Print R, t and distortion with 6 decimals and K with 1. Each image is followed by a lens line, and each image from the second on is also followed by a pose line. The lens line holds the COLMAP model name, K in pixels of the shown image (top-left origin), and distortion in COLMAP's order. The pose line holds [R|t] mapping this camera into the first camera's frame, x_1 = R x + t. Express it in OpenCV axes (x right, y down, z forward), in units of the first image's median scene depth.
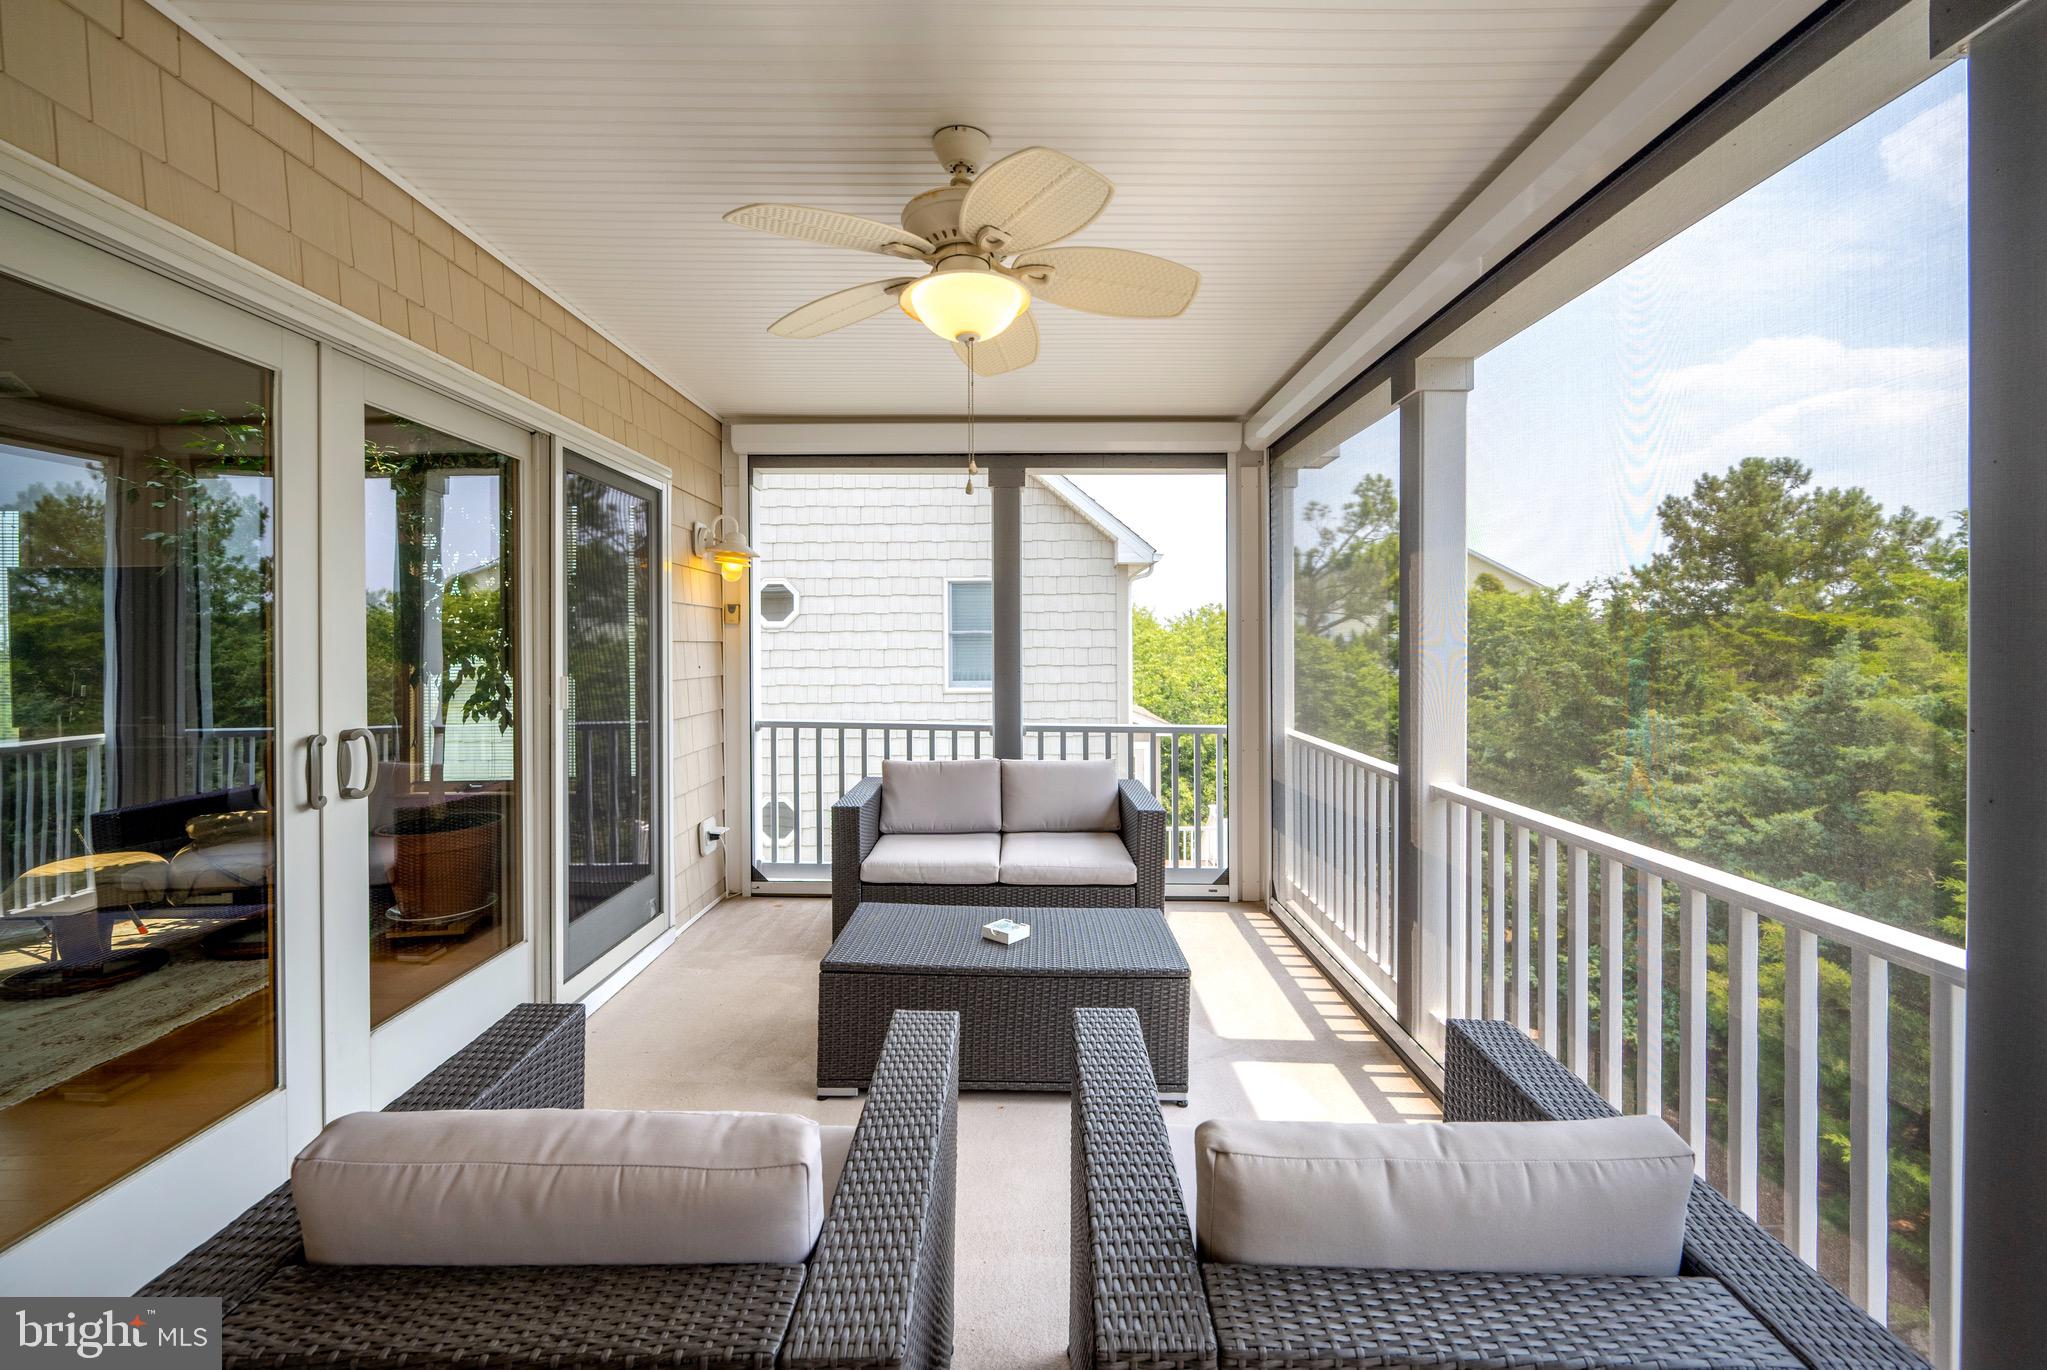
lens RADIAL K [[841.5, 0, 1023.6], [0, 841.5, 646.8], [0, 0, 1]] dist [-0.000117, 0.000074]
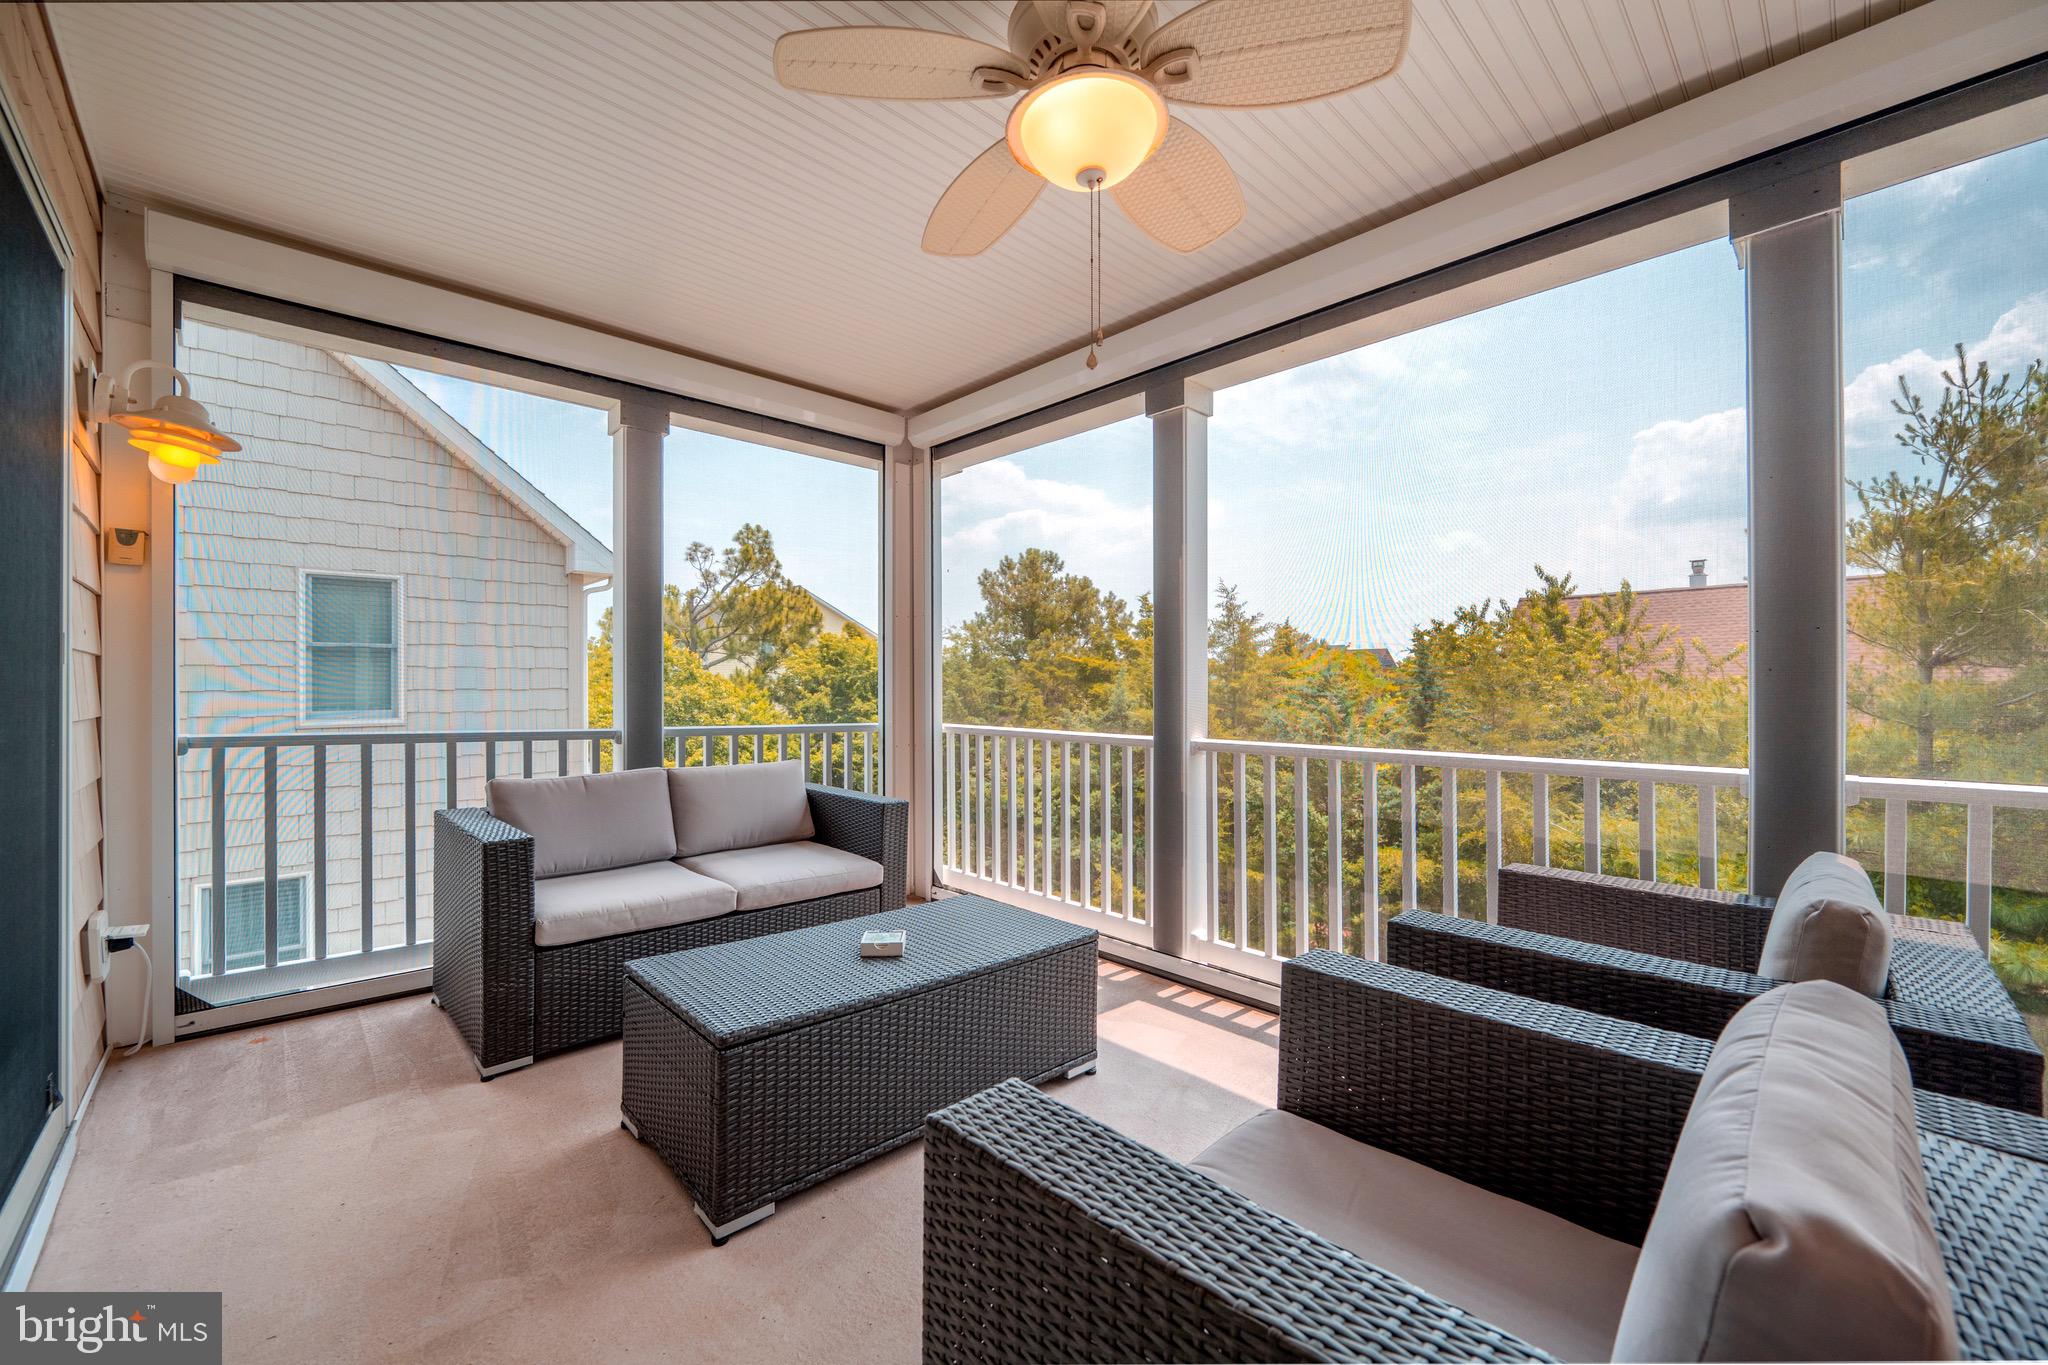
lens RADIAL K [[797.9, 0, 1024.0], [0, 797.9, 682.5], [0, 0, 1]] dist [-0.000963, -0.000193]
pose [[0.730508, 0.006401, 0.682875, -0.105820], [-0.000533, 0.999961, -0.008803, 0.021614], [-0.682904, 0.006066, 0.730483, 0.079955]]
